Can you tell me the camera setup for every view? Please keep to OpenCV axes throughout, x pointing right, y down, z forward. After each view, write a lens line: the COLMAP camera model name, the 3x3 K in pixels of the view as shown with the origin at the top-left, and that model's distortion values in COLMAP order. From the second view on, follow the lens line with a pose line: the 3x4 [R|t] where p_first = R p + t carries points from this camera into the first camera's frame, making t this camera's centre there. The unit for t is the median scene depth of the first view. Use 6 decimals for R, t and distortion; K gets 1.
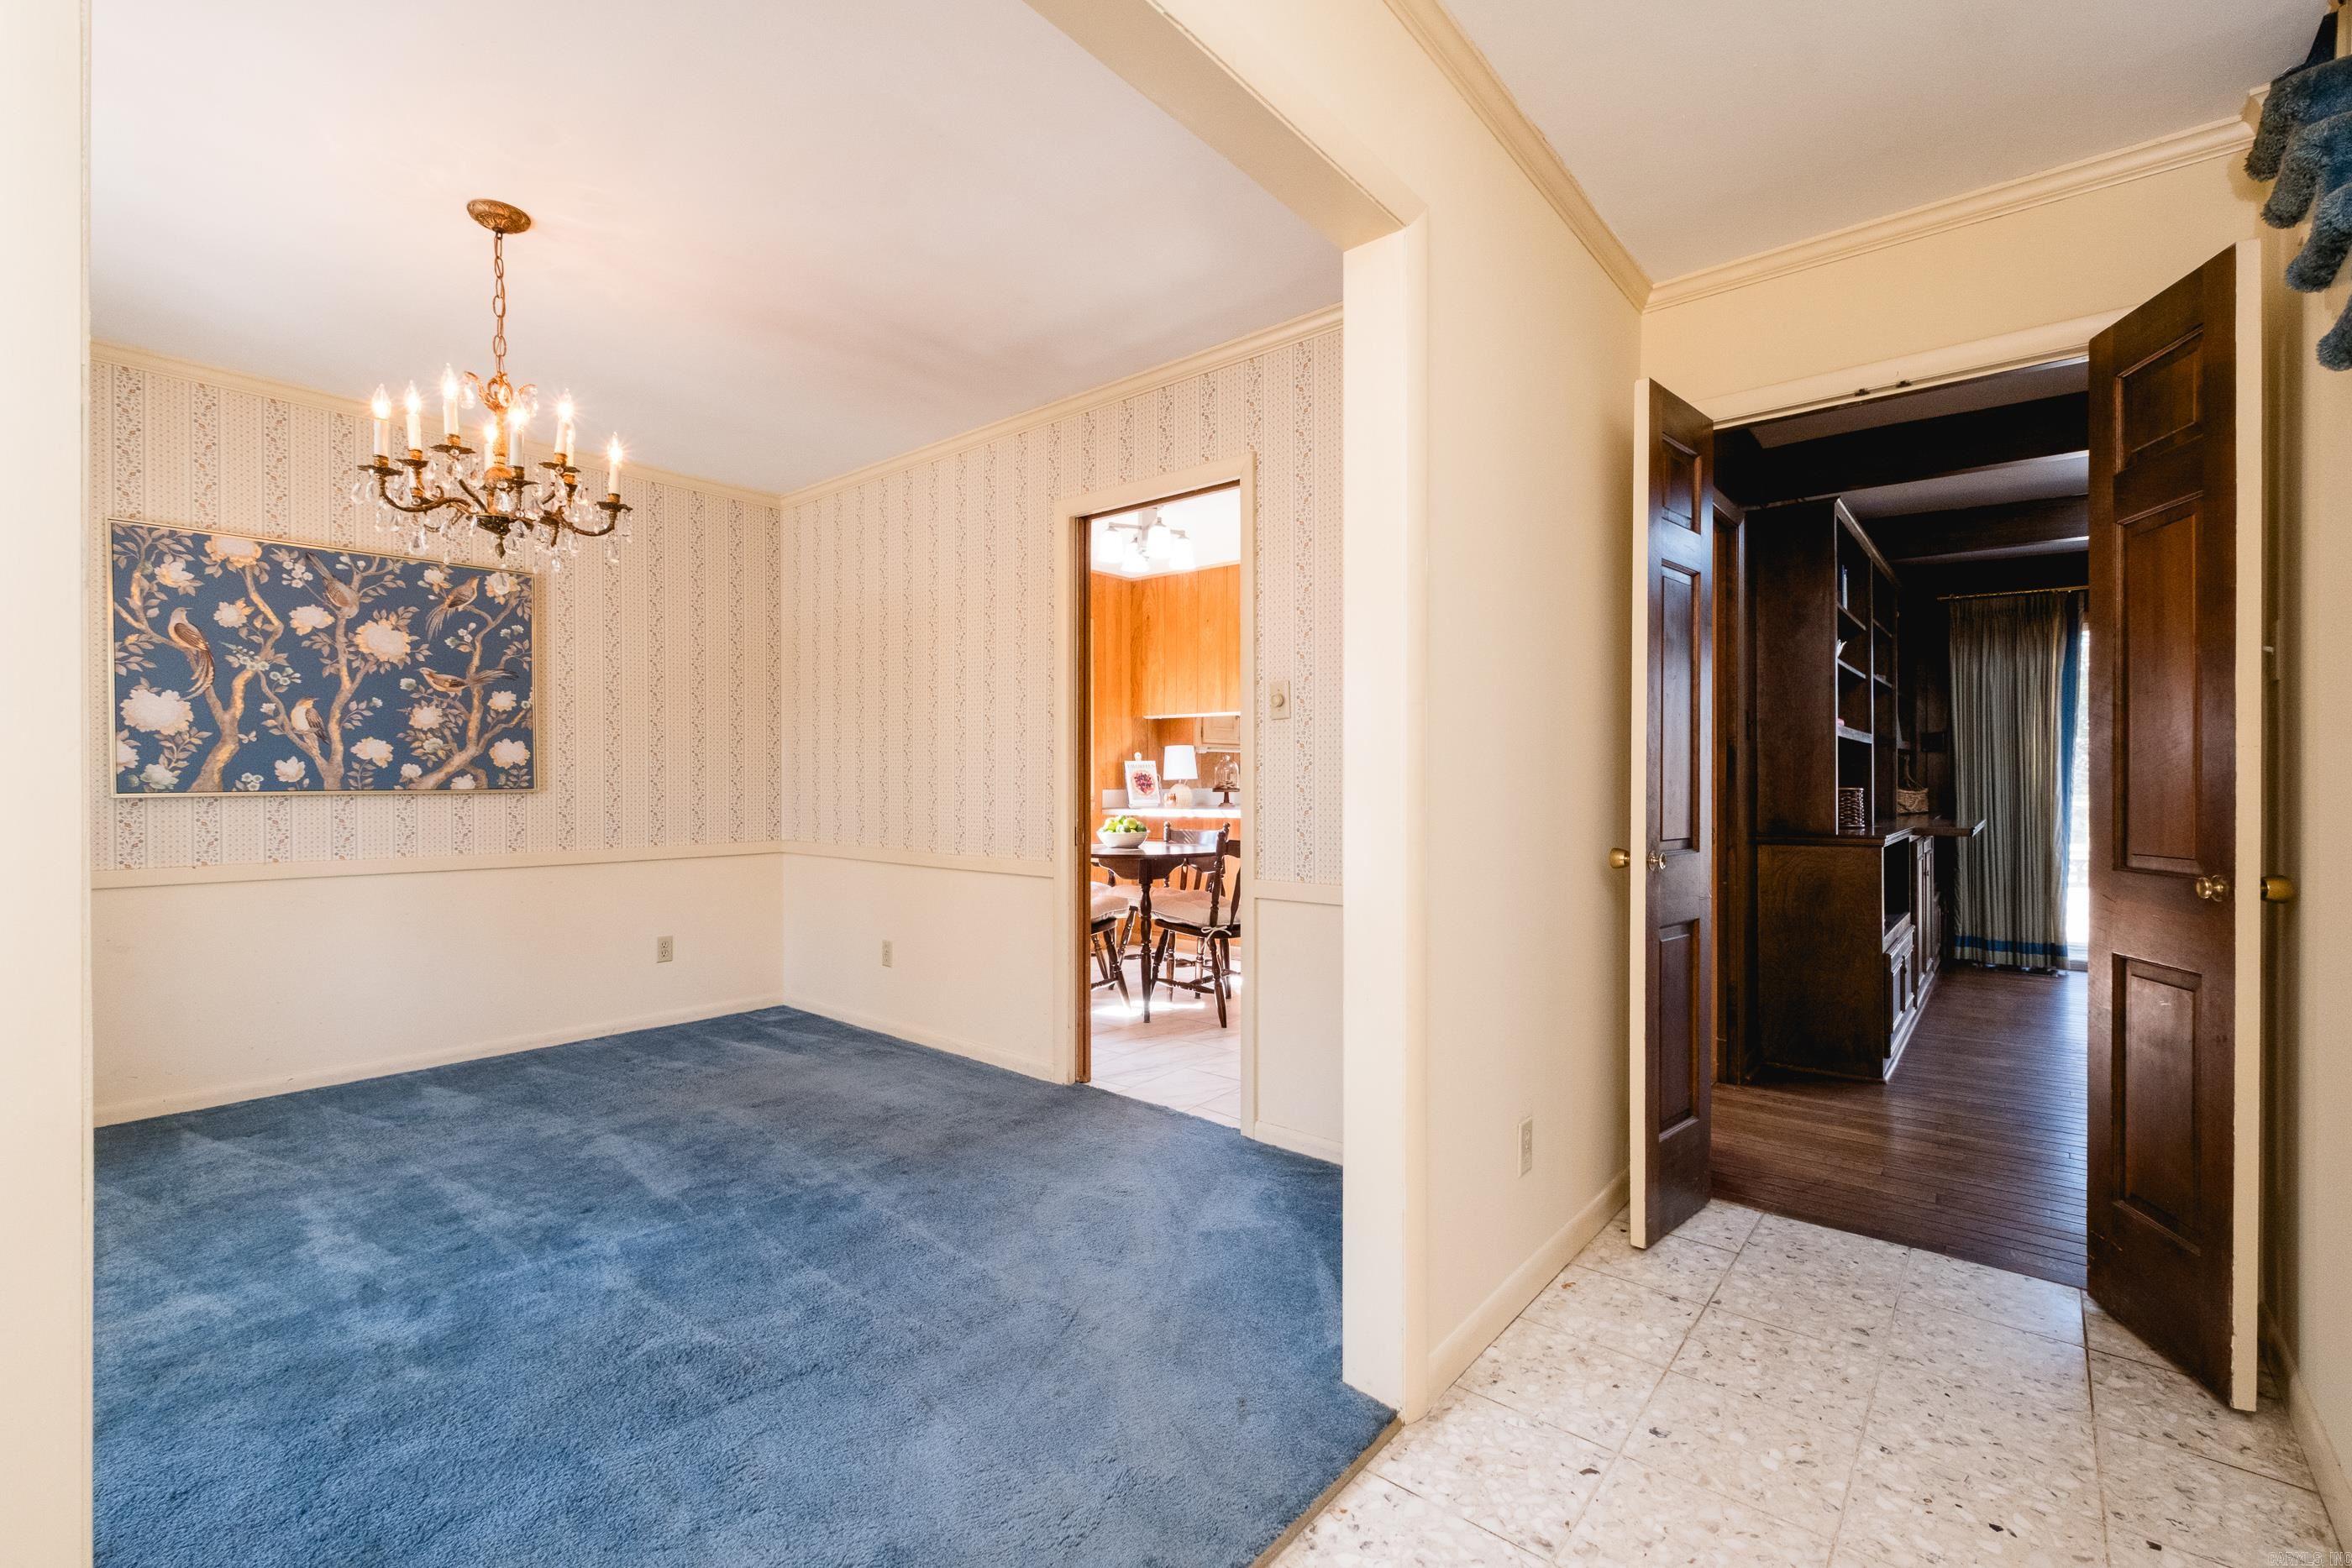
lens RADIAL K [[1012.3, 0, 1240.6], [0, 1012.3, 789.7], [0, 0, 1]] dist [0.012826, -0.008252]
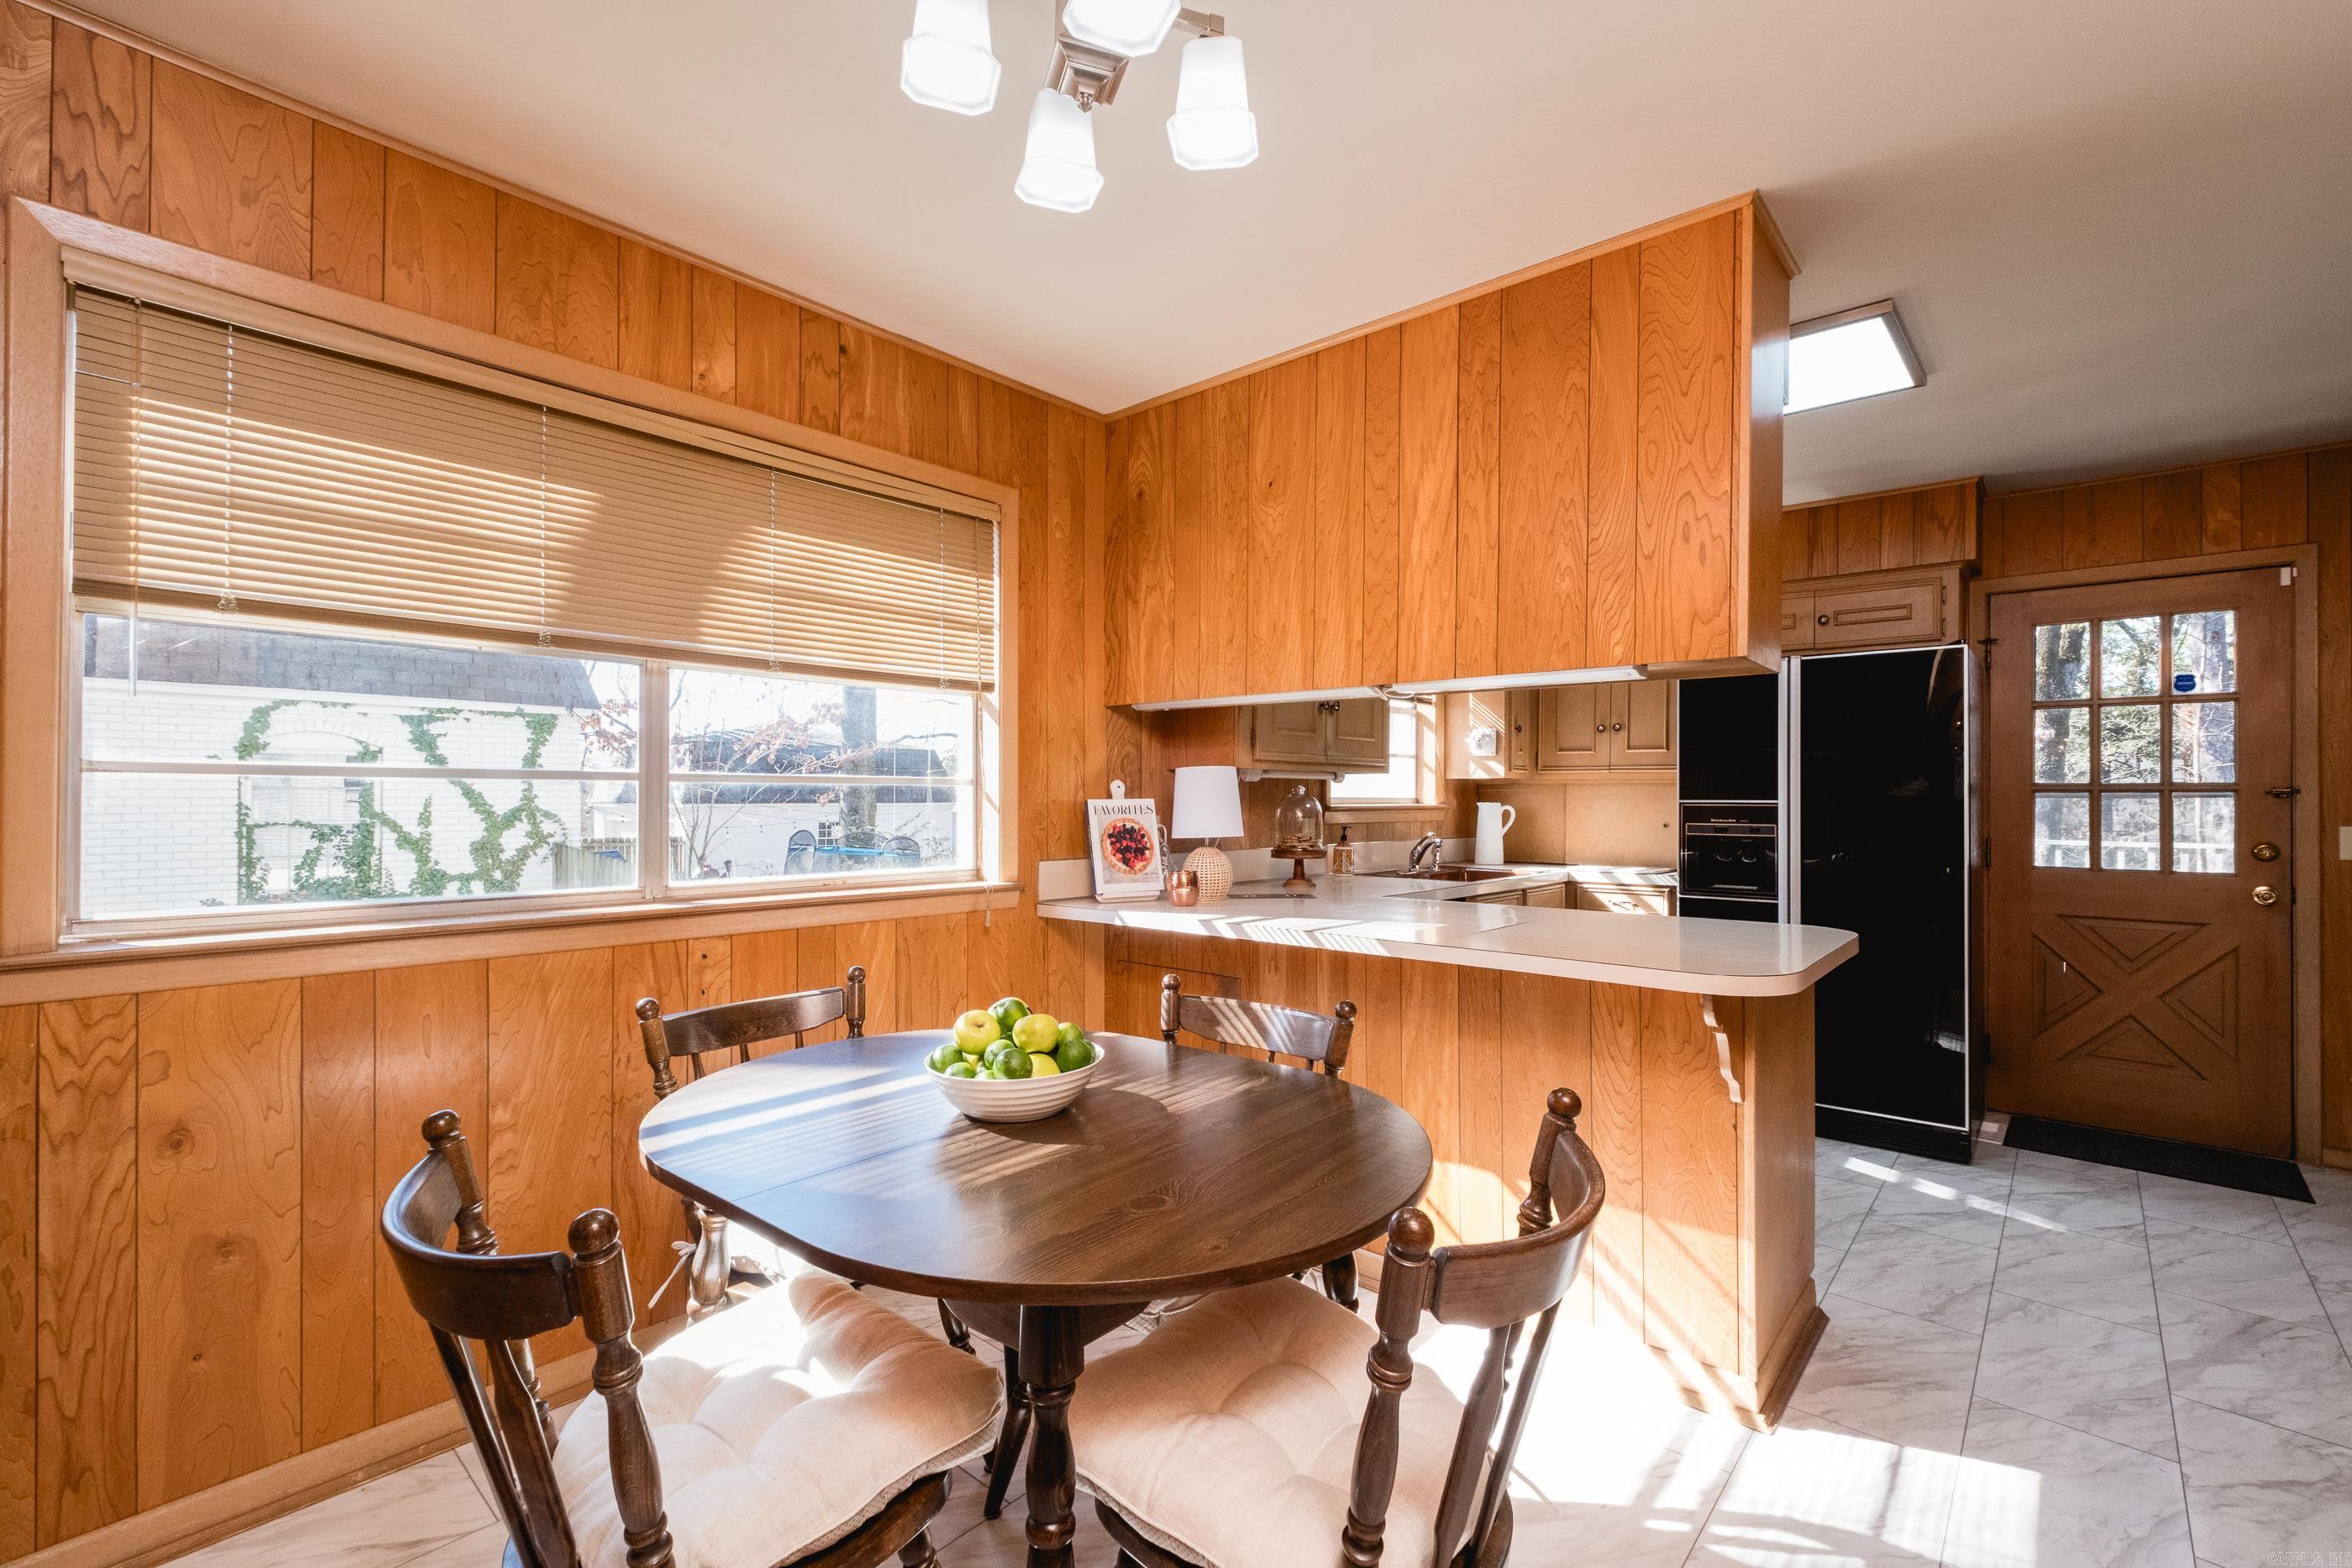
lens RADIAL K [[1009.3, 0, 1238.4], [0, 1009.3, 796.2], [0, 0, 1]] dist [-0.001733, -0.000419]
pose [[0.999499, 0.004508, -0.031330, -0.058016], [-0.004862, 0.999925, -0.011217, -0.045570], [0.031277, 0.011363, 0.999446, 1.001189]]
